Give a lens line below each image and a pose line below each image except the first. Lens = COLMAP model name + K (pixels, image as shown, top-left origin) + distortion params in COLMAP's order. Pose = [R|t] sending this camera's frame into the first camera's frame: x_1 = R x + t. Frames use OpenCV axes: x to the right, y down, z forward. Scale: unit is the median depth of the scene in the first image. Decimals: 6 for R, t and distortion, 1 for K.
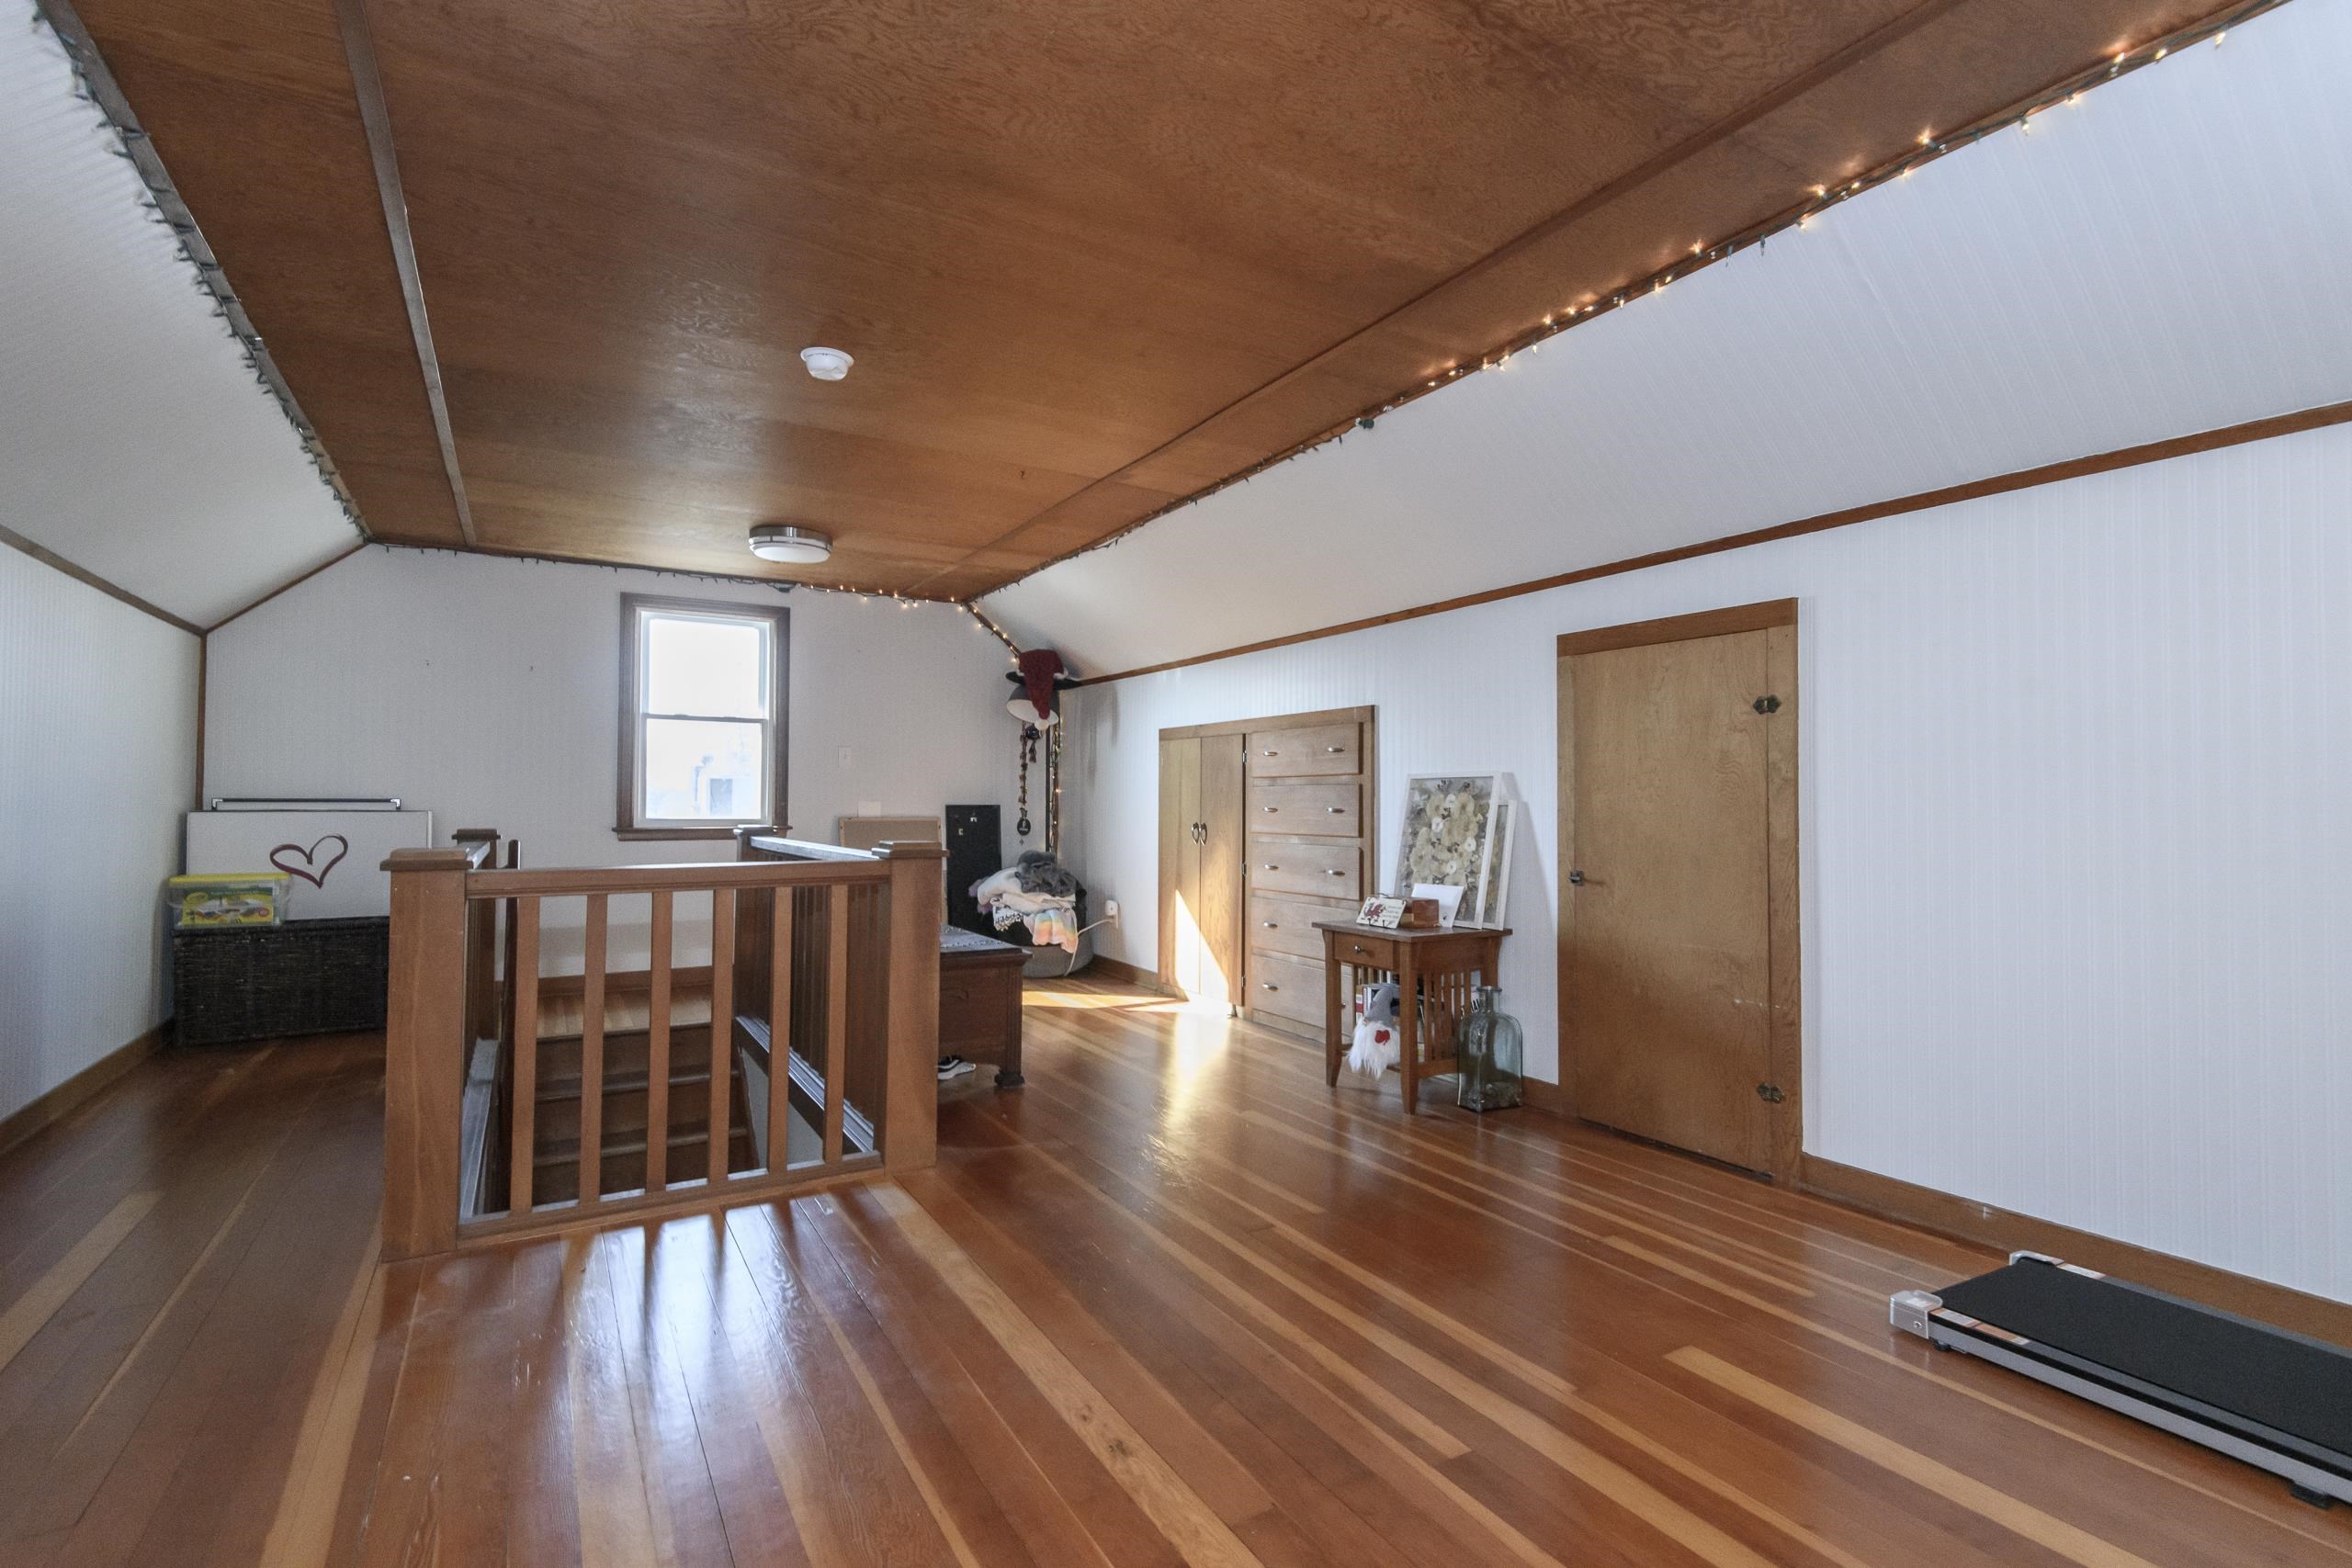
lens RADIAL K [[1082.0, 0, 1182.4], [0, 1082.0, 781.7], [0, 0, 1]] dist [0.037011, -0.030589]
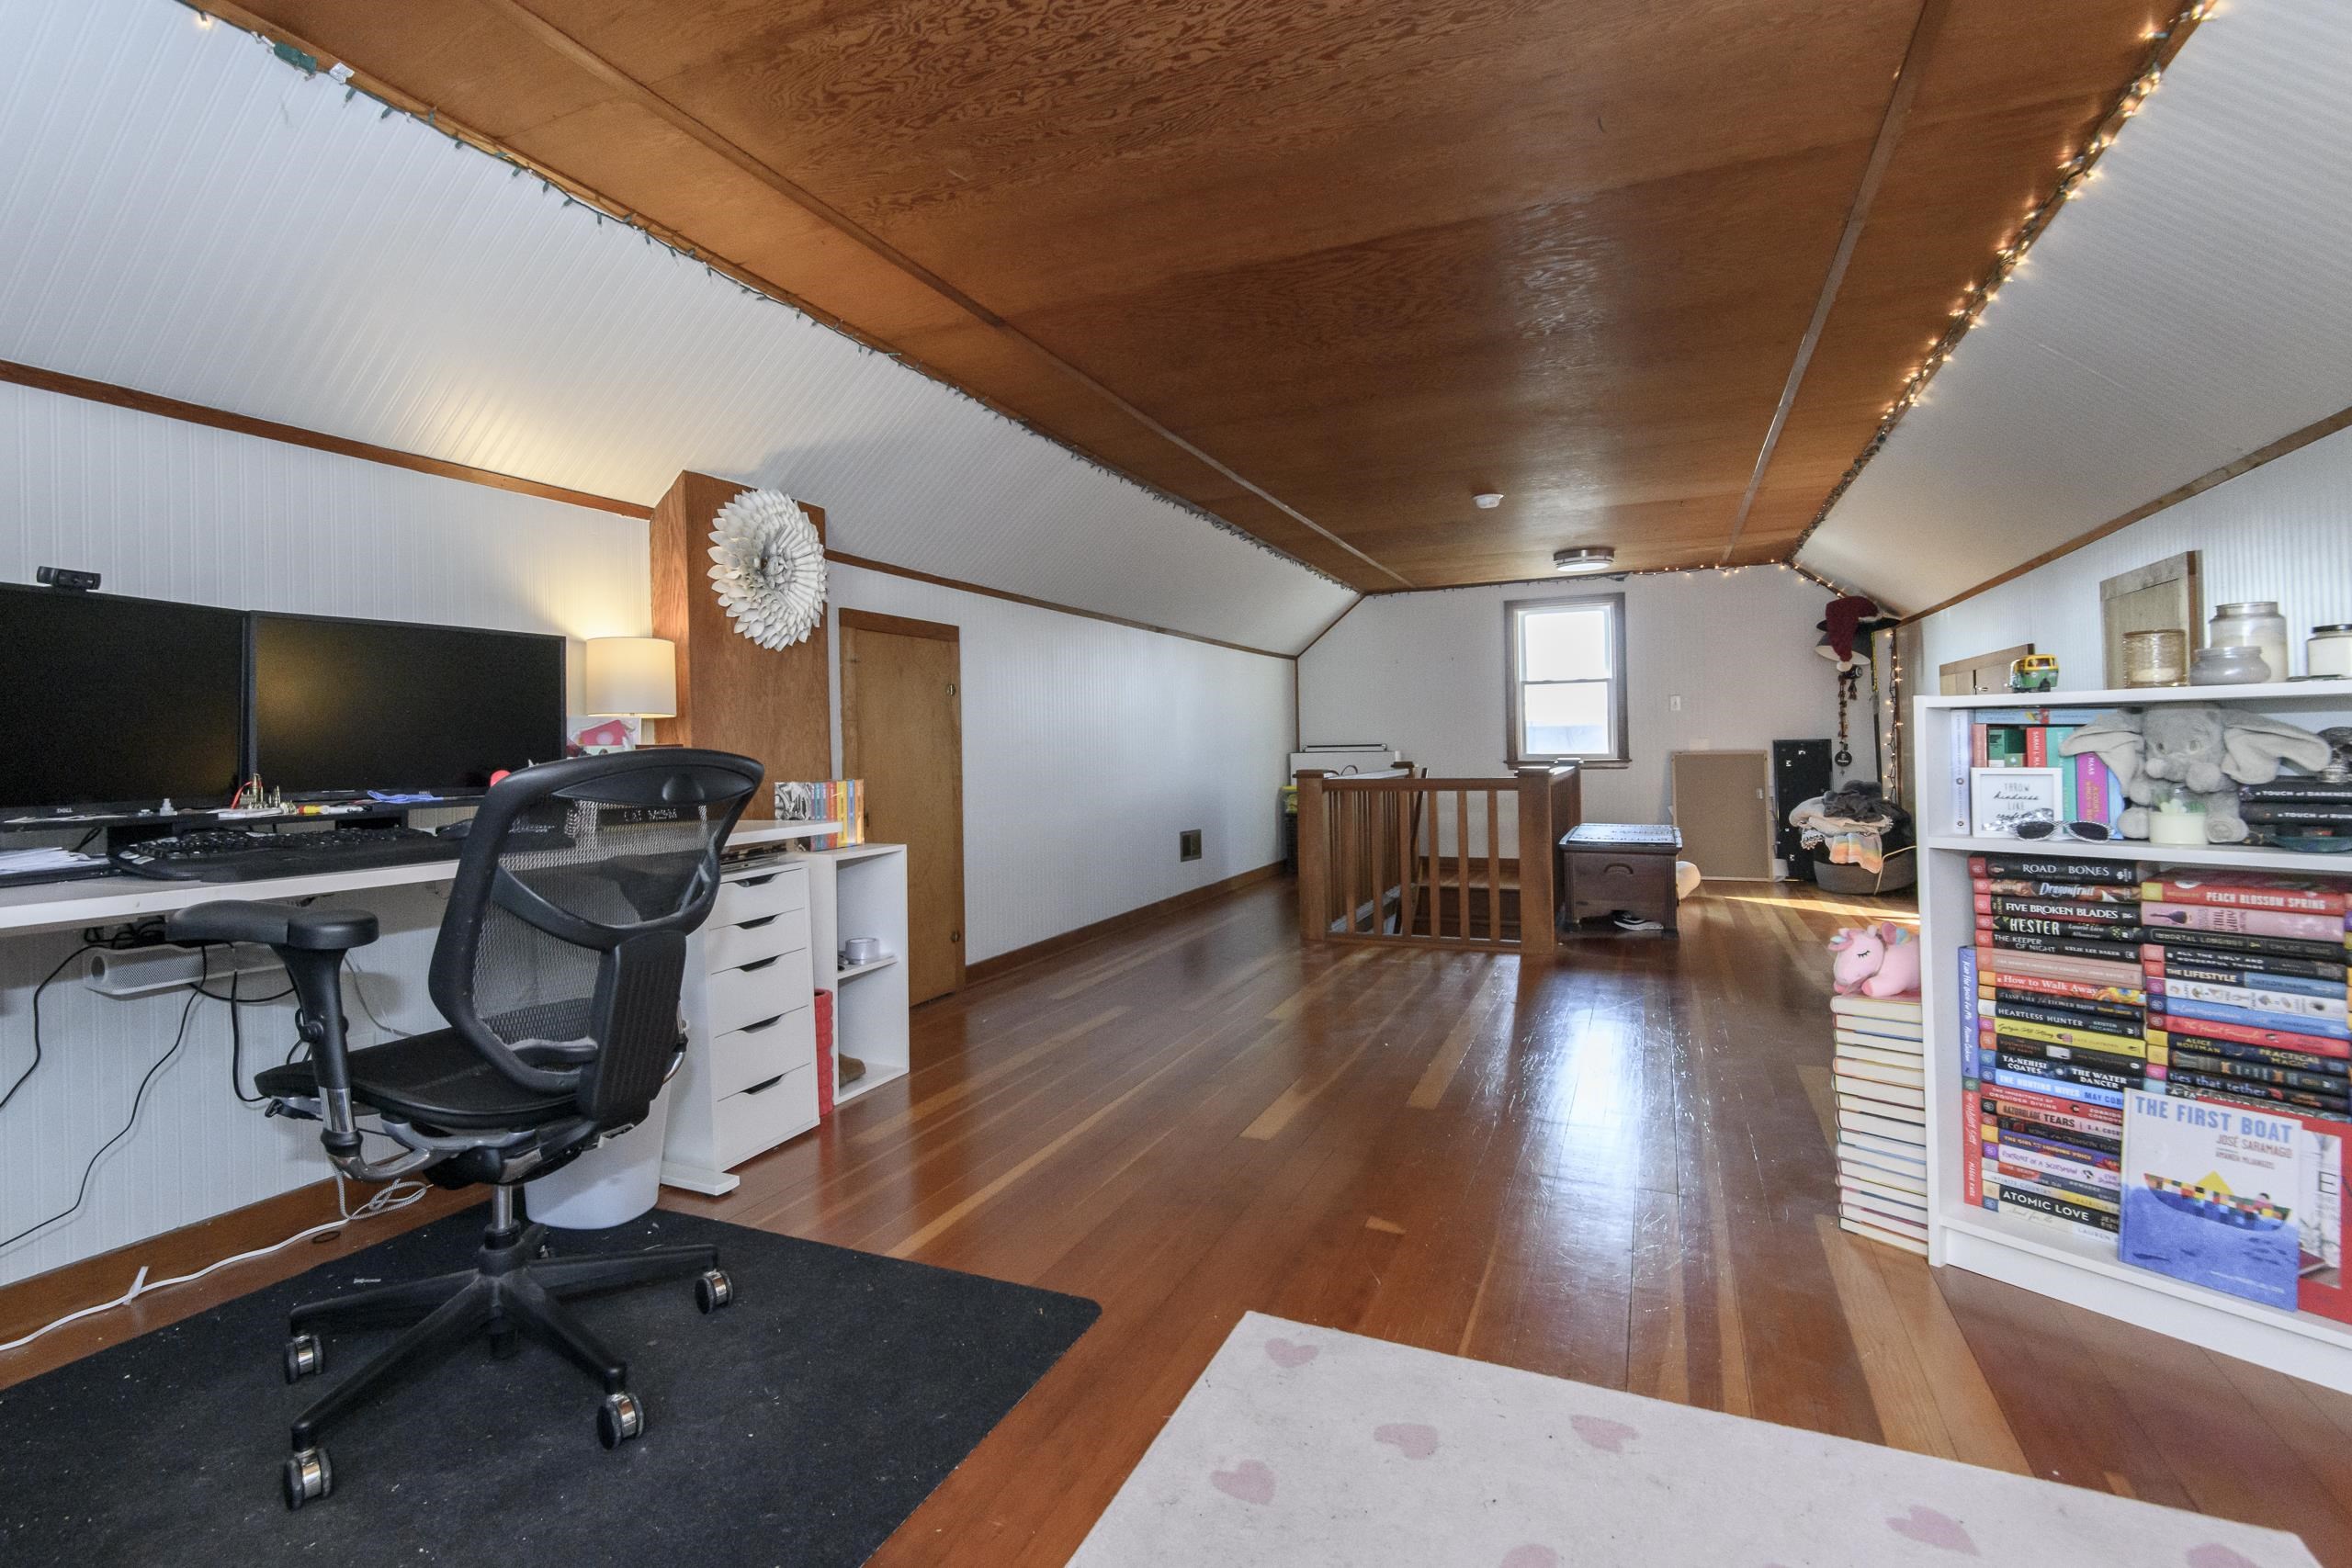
lens RADIAL K [[1070.3, 0, 1168.0], [0, 1070.3, 780.3], [0, 0, 1]] dist [0.035396, -0.022346]
pose [[0.603624, 0.010694, -0.797197, 0.338036], [0.037109, 0.998449, 0.041492, -0.008139], [0.796405, -0.054629, 0.602292, -0.225492]]
